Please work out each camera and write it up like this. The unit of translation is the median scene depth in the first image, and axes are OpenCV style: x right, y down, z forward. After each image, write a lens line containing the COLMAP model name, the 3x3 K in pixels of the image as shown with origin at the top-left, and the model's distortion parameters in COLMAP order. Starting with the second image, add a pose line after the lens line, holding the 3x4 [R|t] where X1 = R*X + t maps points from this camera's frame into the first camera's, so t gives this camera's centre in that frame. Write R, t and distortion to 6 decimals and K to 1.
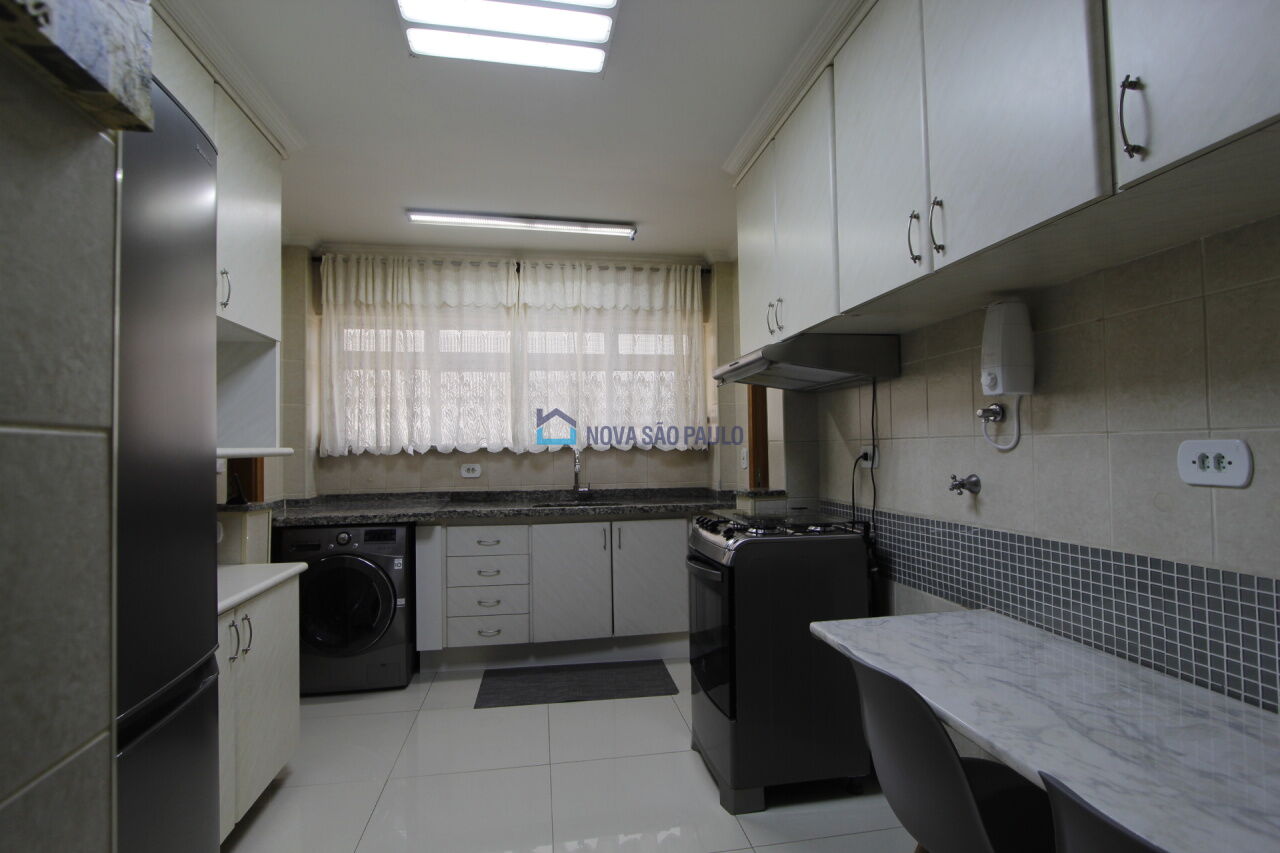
lens RADIAL K [[589.8, 0, 655.5], [0, 589.8, 347.6], [0, 0, 1]] dist [-0.015130, 0.001218]
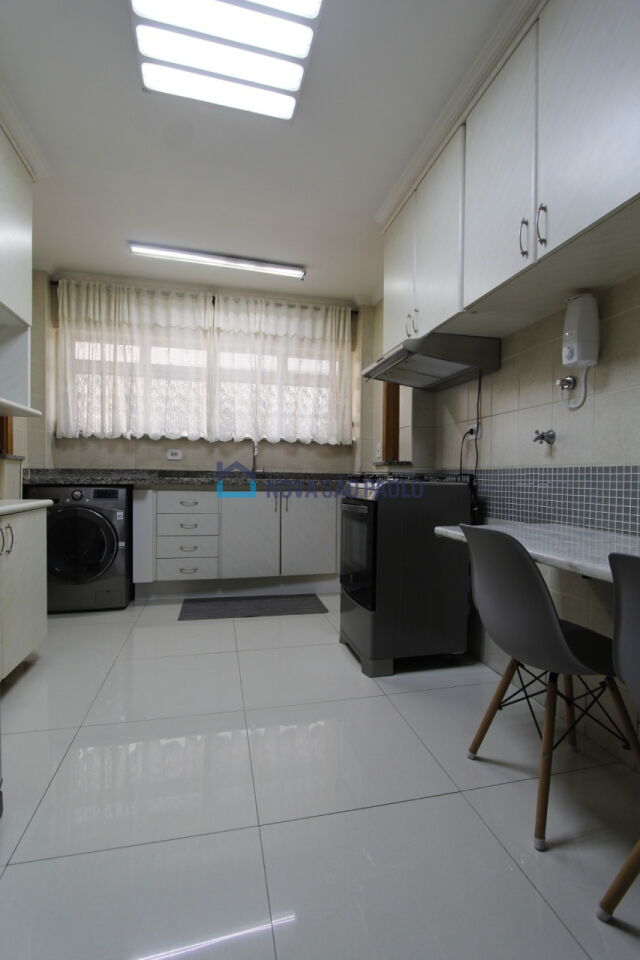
lens RADIAL K [[442.4, 0, 319.6], [0, 442.4, 477.3], [0, 0, 1]] dist [-0.015130, 0.001218]
pose [[0.997154, 0.025212, 0.071047, -0.066779], [-0.029024, 0.998166, 0.053133, 0.231220], [-0.069577, -0.055044, 0.996057, -0.016489]]
